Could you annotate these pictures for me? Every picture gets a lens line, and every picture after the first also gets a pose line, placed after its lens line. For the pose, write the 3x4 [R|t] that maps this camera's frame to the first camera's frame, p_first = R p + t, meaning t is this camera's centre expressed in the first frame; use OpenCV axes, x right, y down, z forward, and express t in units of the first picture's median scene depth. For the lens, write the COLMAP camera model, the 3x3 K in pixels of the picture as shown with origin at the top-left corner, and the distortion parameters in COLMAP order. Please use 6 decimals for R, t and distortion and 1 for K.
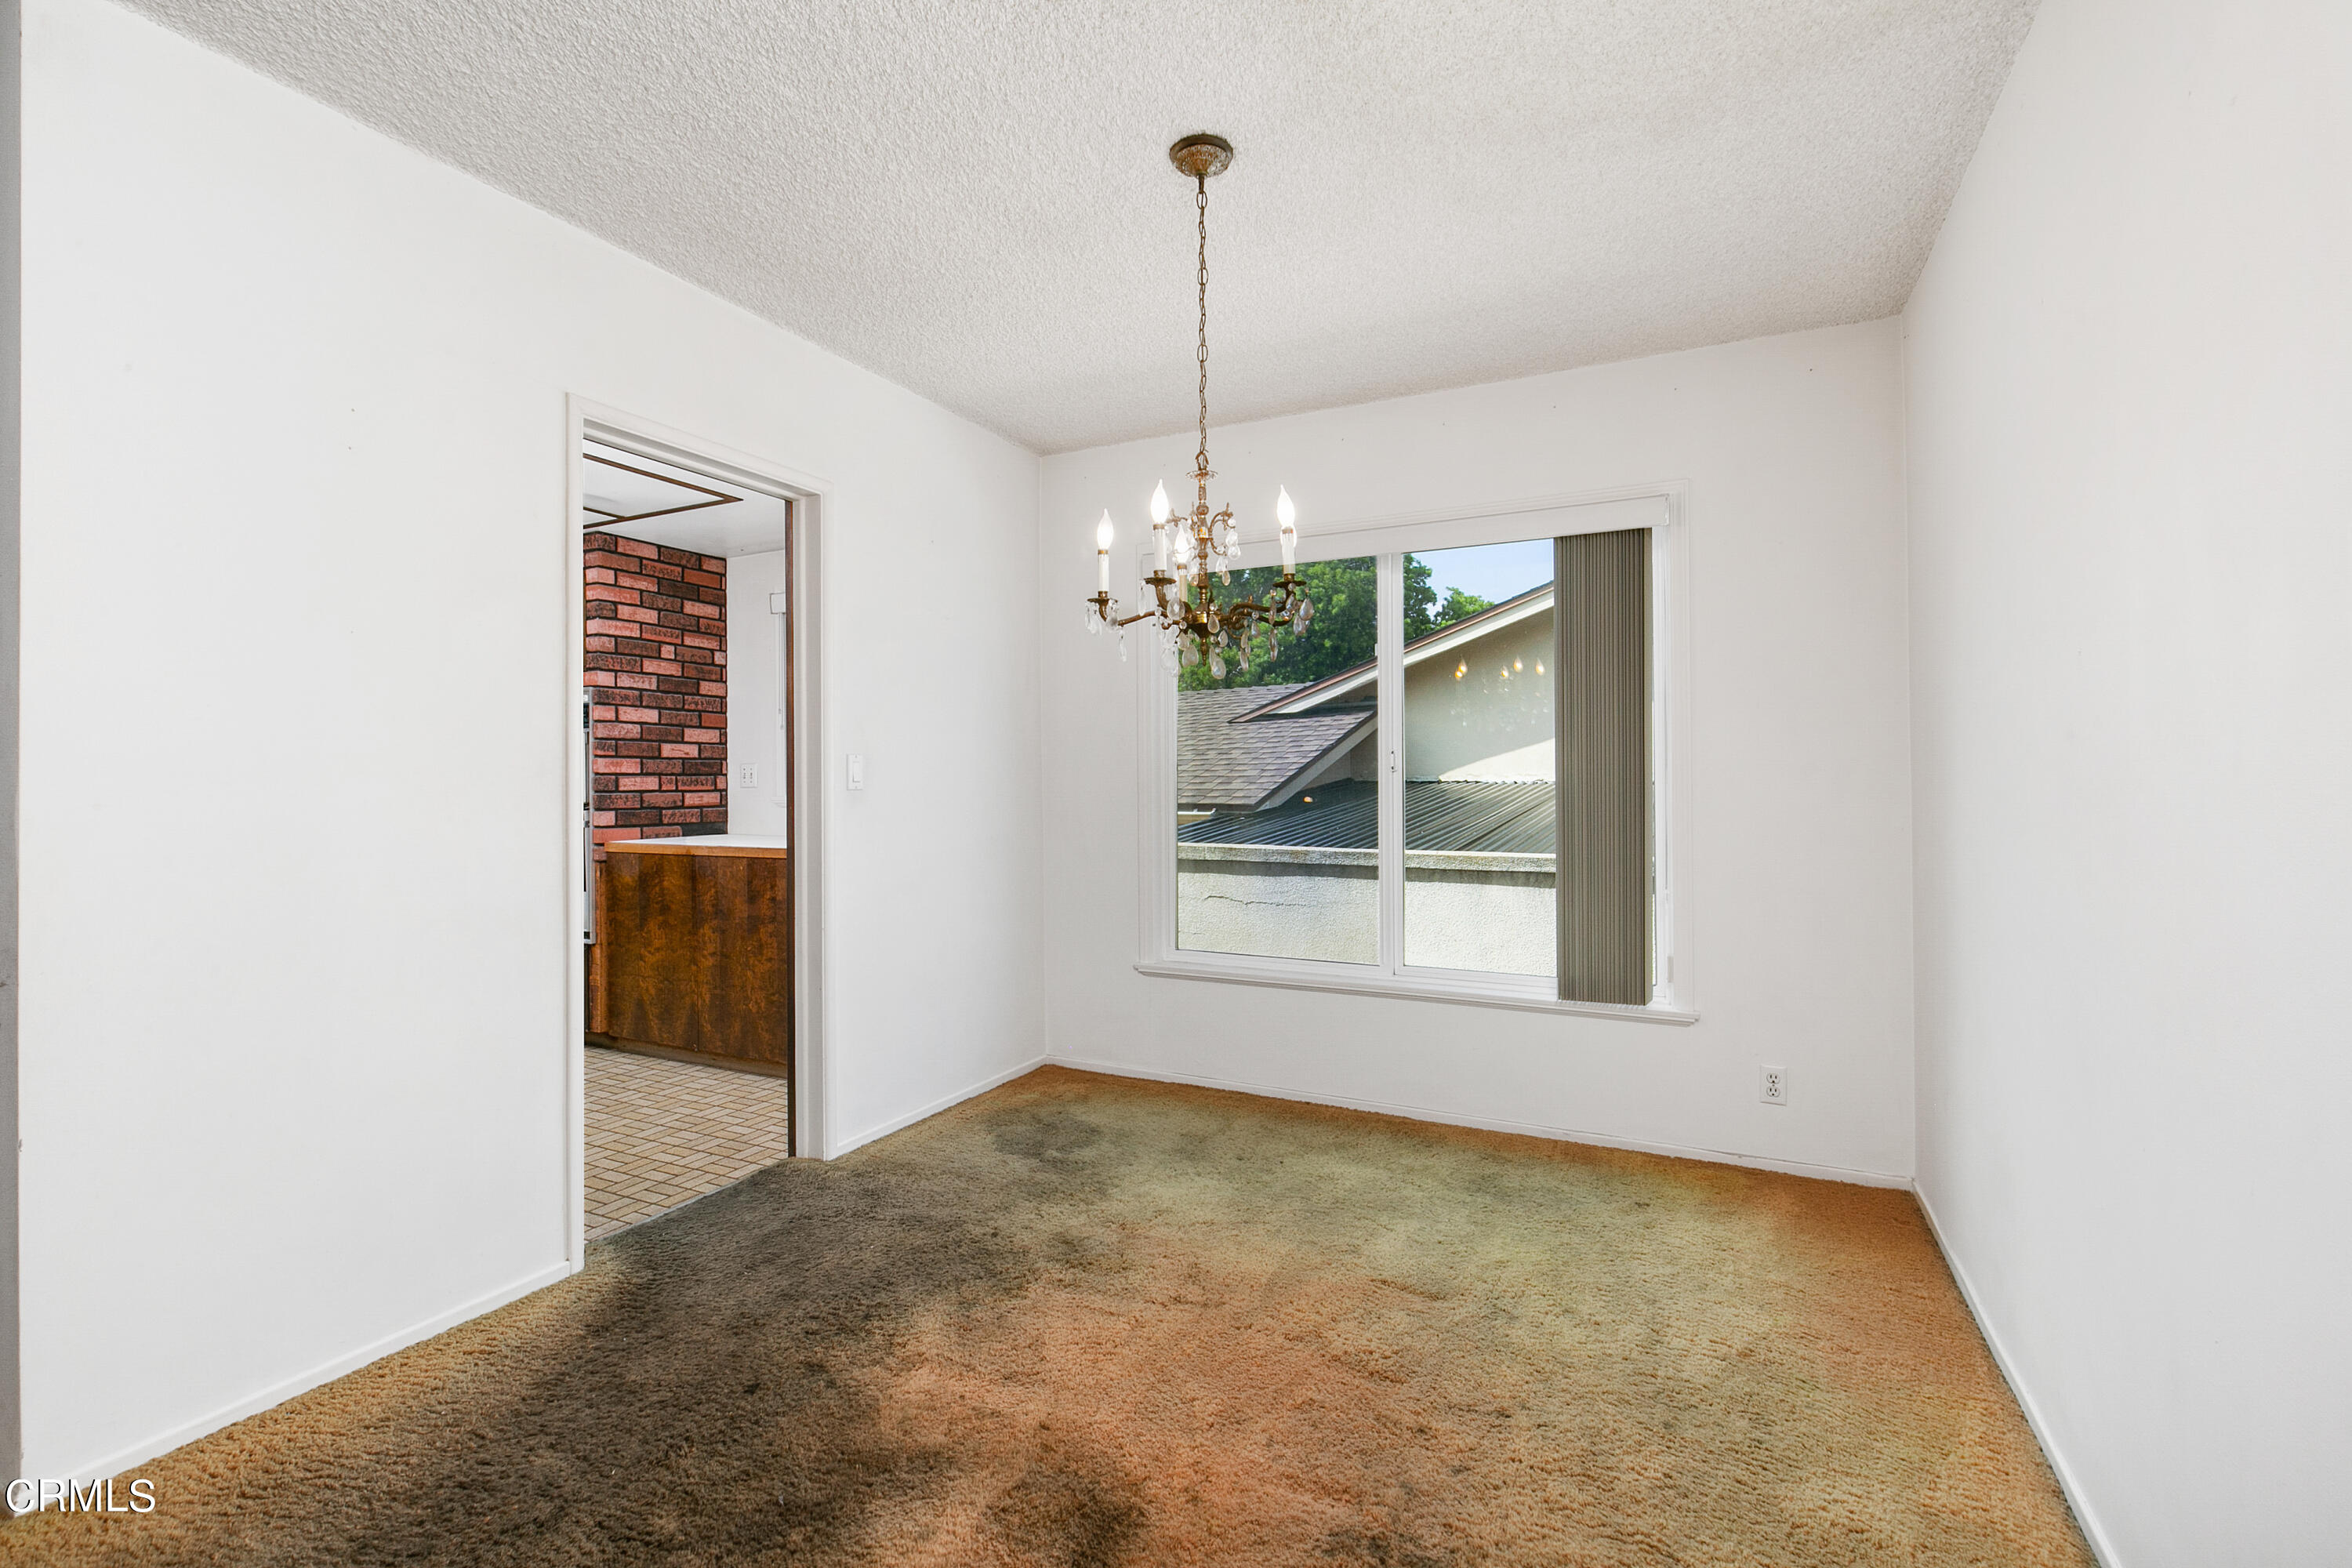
lens RADIAL K [[1049.3, 0, 1178.5], [0, 1049.3, 772.9], [0, 0, 1]] dist [-0.000352, -0.001348]
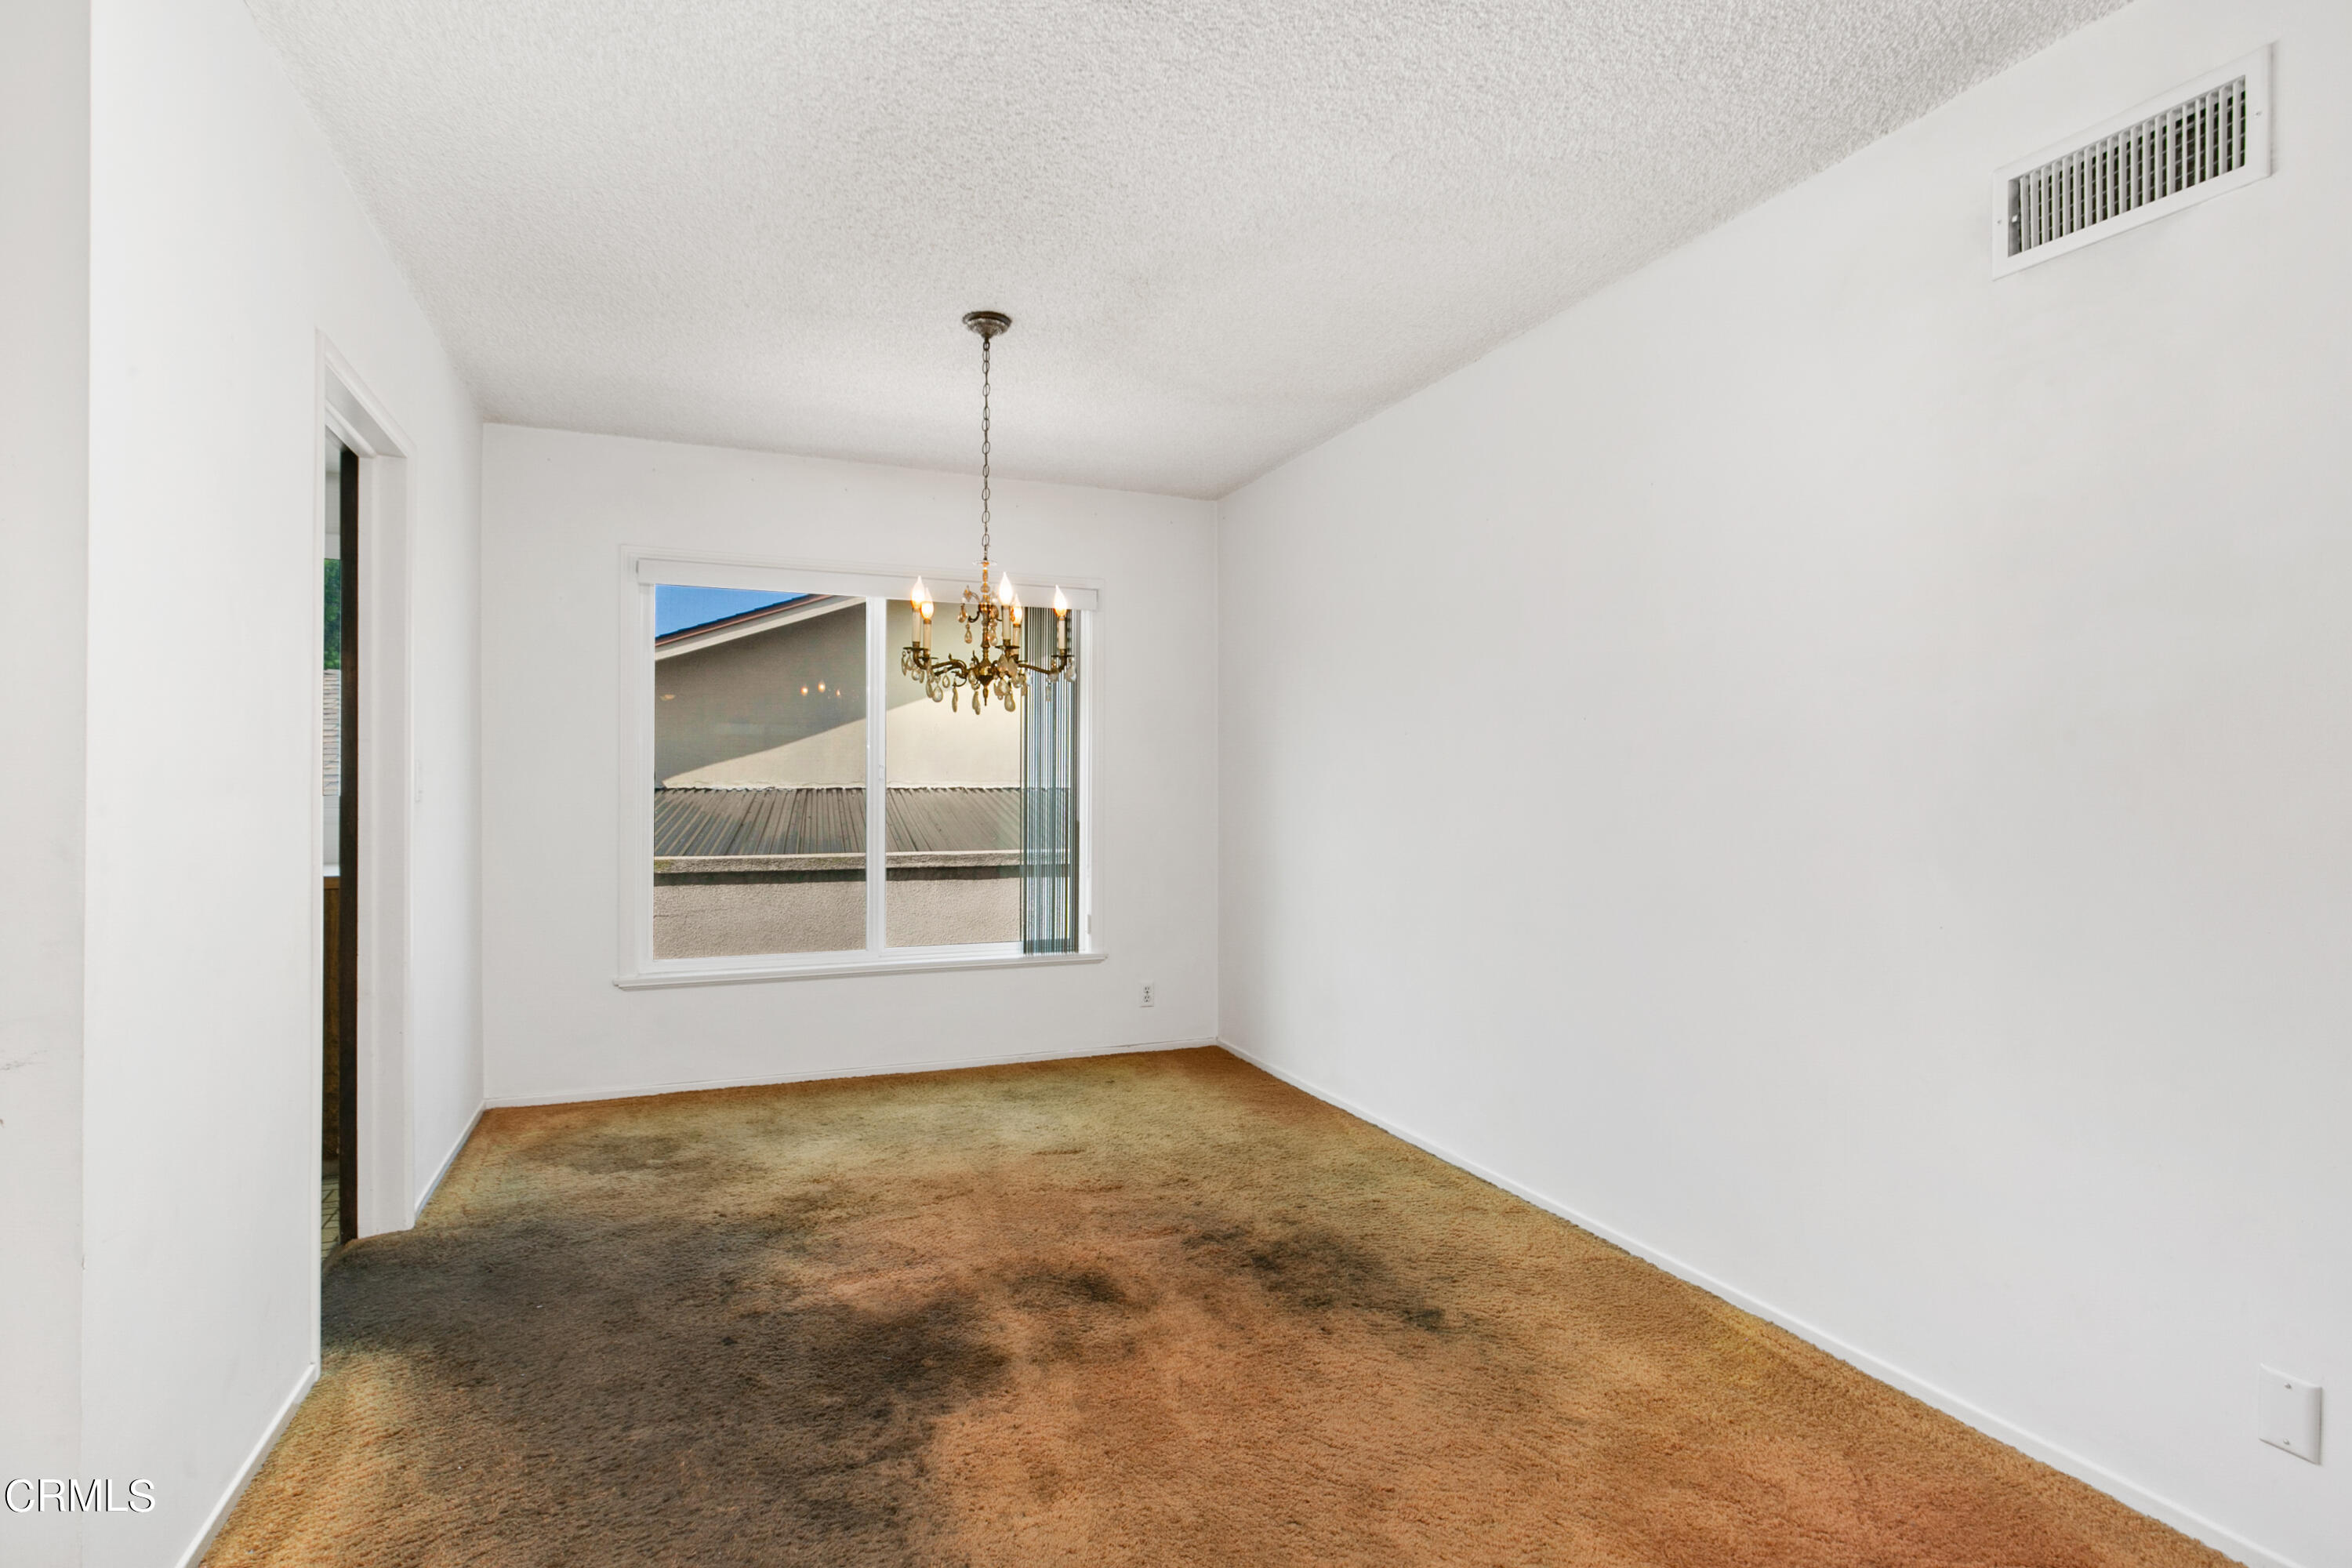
lens RADIAL K [[1146.1, 0, 1170.7], [0, 1146.1, 774.7], [0, 0, 1]] dist [-0.005282, 0.000487]
pose [[0.651142, 0.011620, 0.758867, -0.687728], [-0.009753, 0.999928, -0.006942, -0.004813], [-0.758893, -0.002881, 0.651209, -0.092981]]
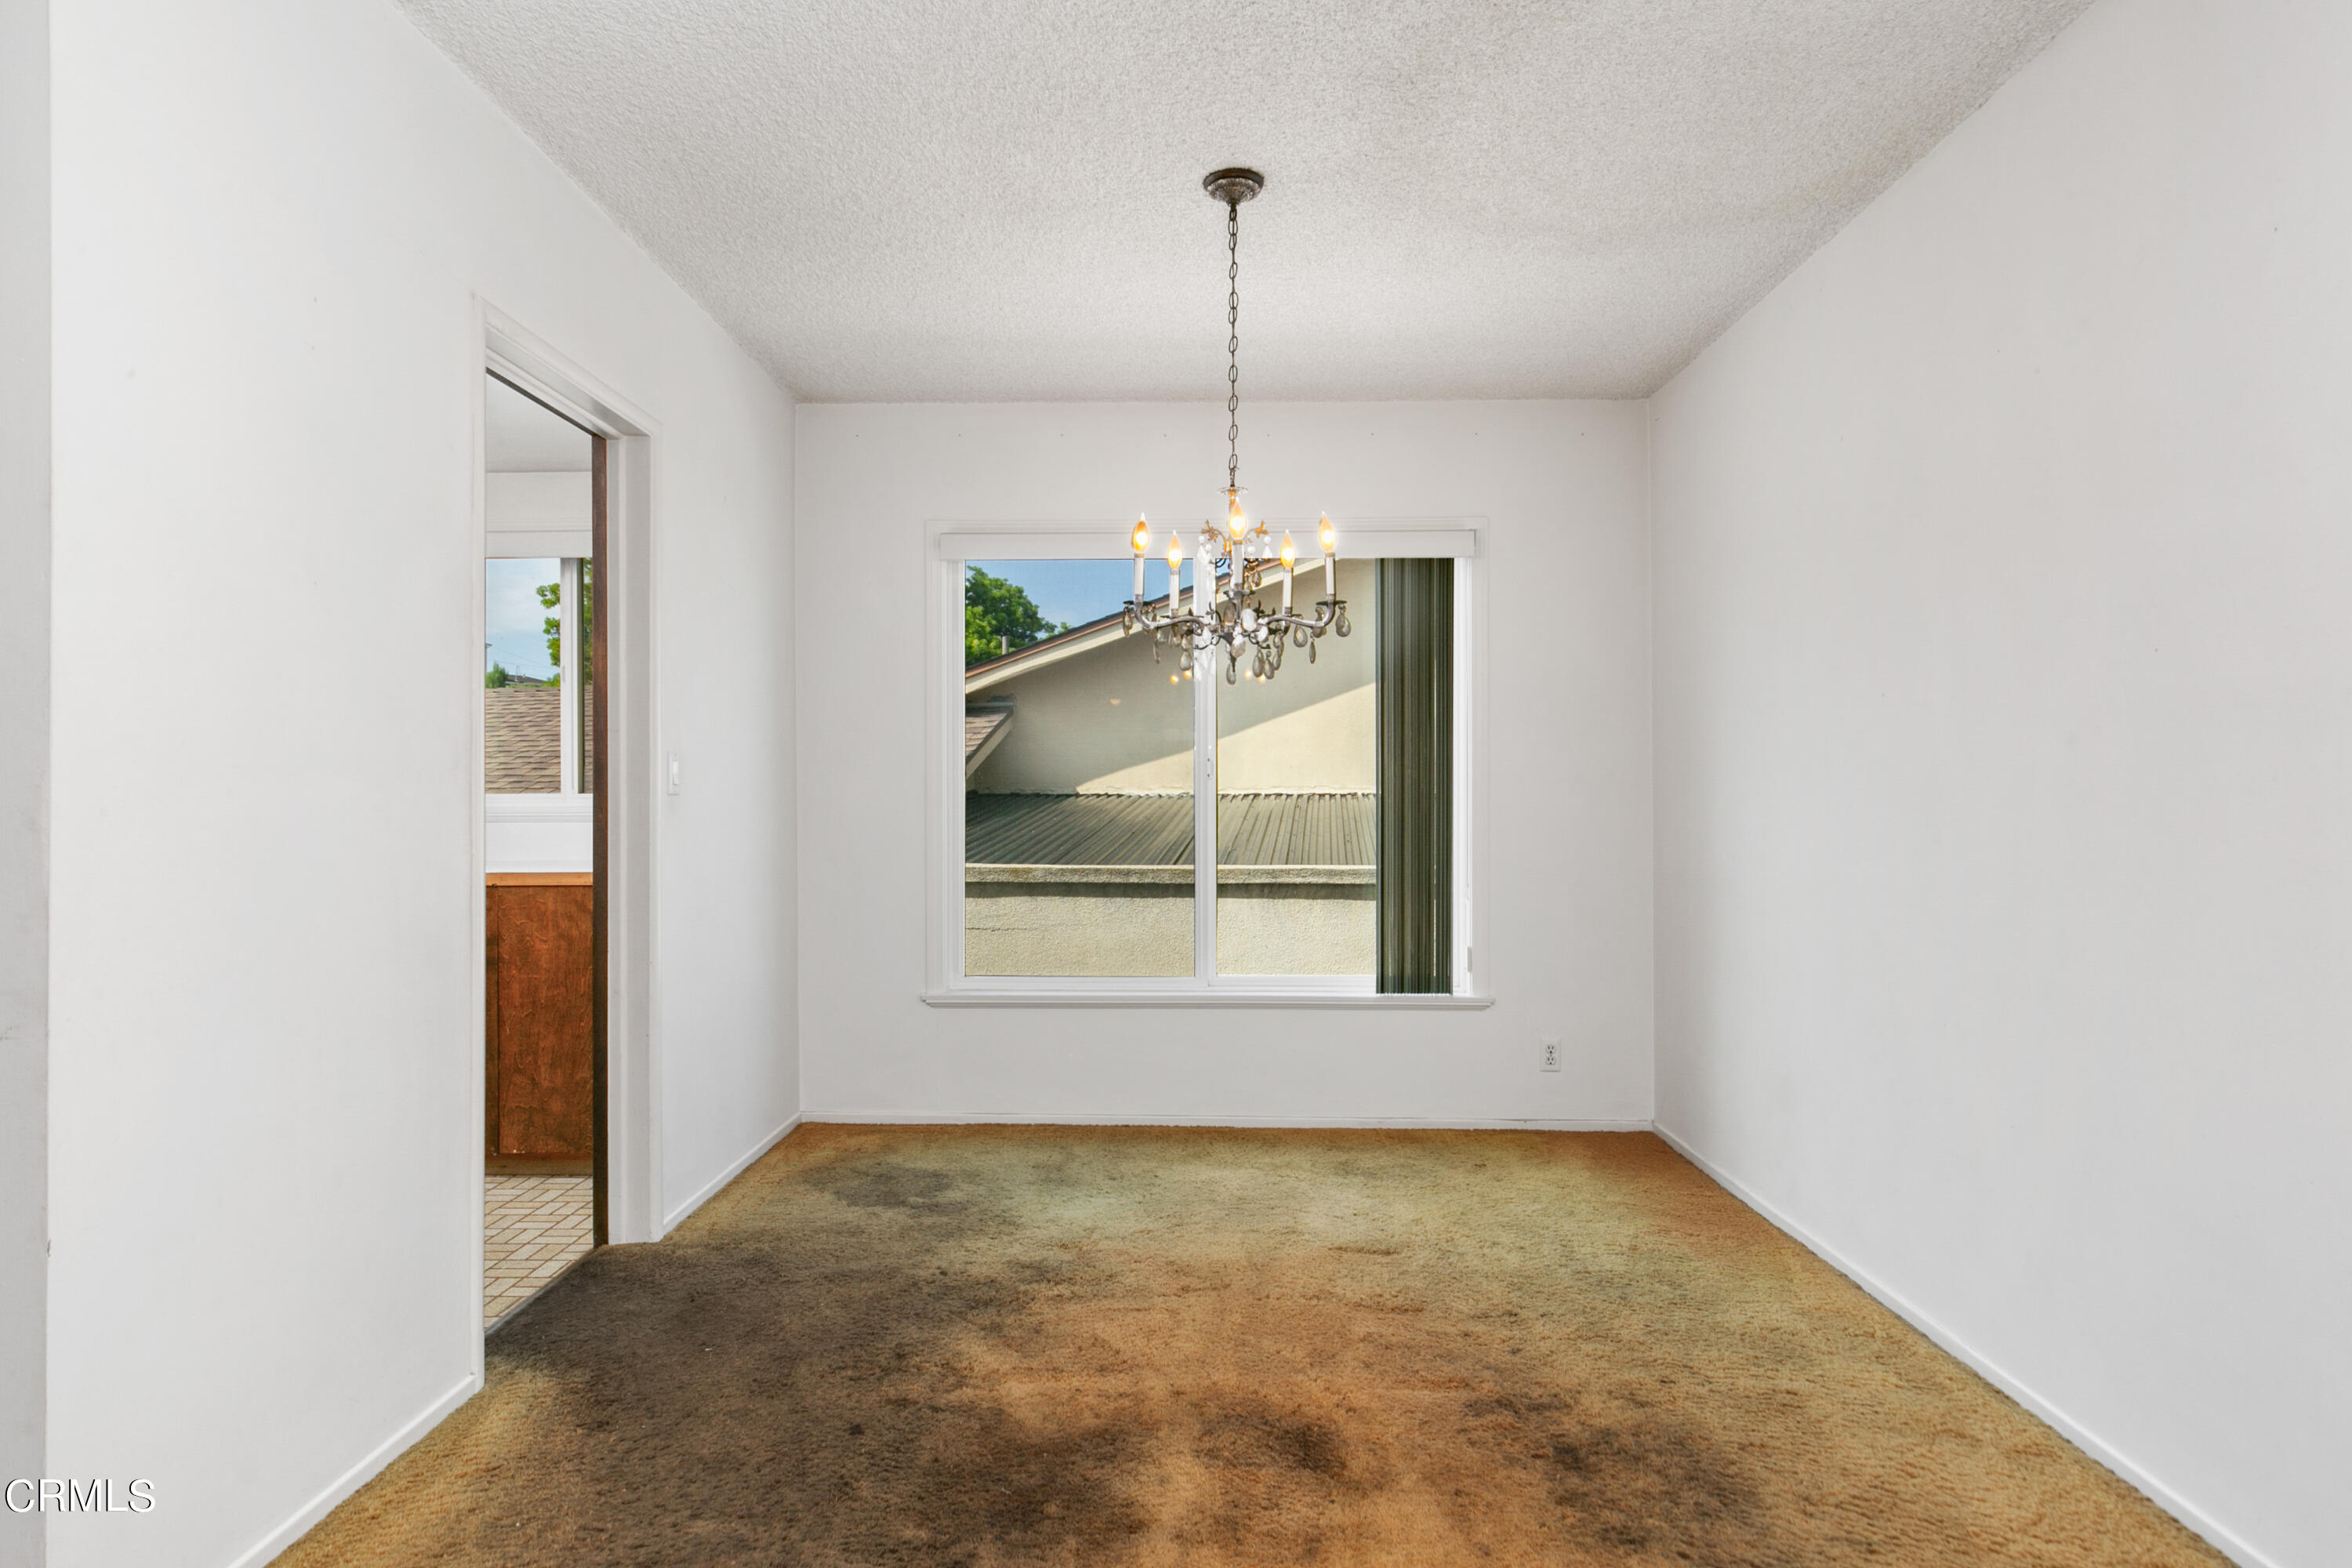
lens RADIAL K [[1304.6, 0, 1175.6], [0, 1304.6, 788.8], [0, 0, 1]] dist [0.008462, -0.000706]
pose [[0.901996, 0.006127, 0.431700, -0.439161], [-0.006075, 0.999980, -0.001498, 0.012263], [-0.431701, -0.001271, 0.902016, -0.112598]]
